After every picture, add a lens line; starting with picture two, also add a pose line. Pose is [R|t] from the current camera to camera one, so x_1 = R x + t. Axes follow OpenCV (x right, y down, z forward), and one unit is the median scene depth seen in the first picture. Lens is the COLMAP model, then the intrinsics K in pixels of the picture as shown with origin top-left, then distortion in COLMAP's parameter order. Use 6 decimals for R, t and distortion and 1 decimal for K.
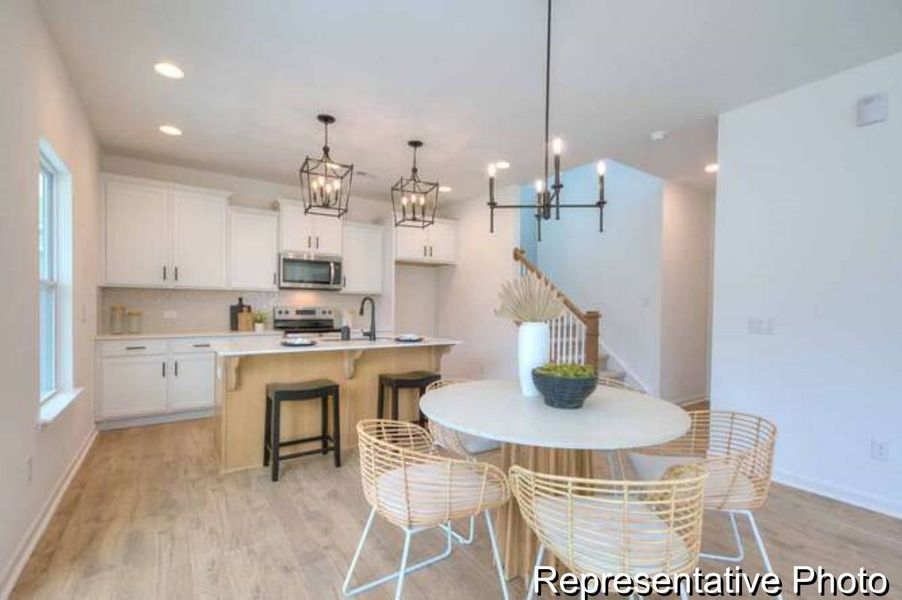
lens RADIAL K [[403.9, 0, 455.8], [0, 403.9, 309.5], [0, 0, 1]] dist [0.001405, -0.001860]
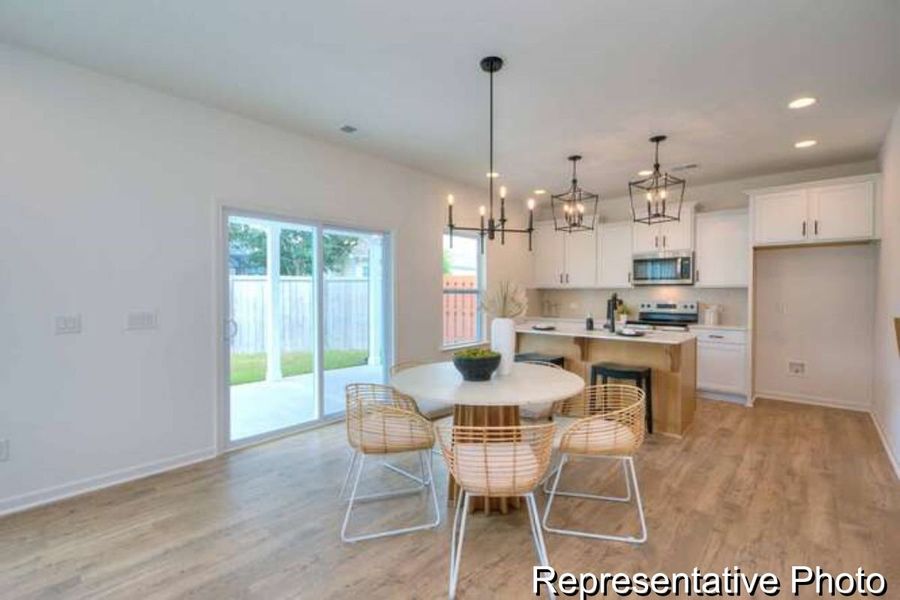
lens RADIAL K [[403.0, 0, 449.8], [0, 403.0, 297.5], [0, 0, 1]] dist [0.001405, -0.001860]
pose [[0.206273, 0.001080, -0.978494, 0.600458], [-0.006613, 0.999978, -0.000291, -0.013512], [0.978472, 0.006531, 0.206276, 0.232951]]
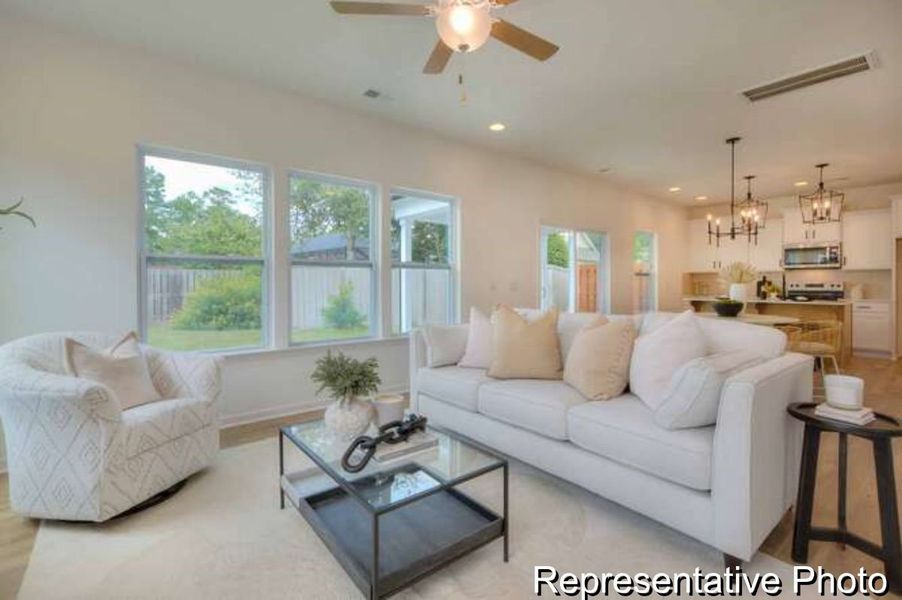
lens RADIAL K [[403.9, 0, 453.6], [0, 403.9, 282.4], [0, 0, 1]] dist [0.001405, -0.001860]
pose [[0.046704, -0.013802, -0.998813, 0.995215], [-0.010218, 0.999846, -0.014294, 0.030280], [0.998857, 0.010873, 0.046556, -0.290833]]
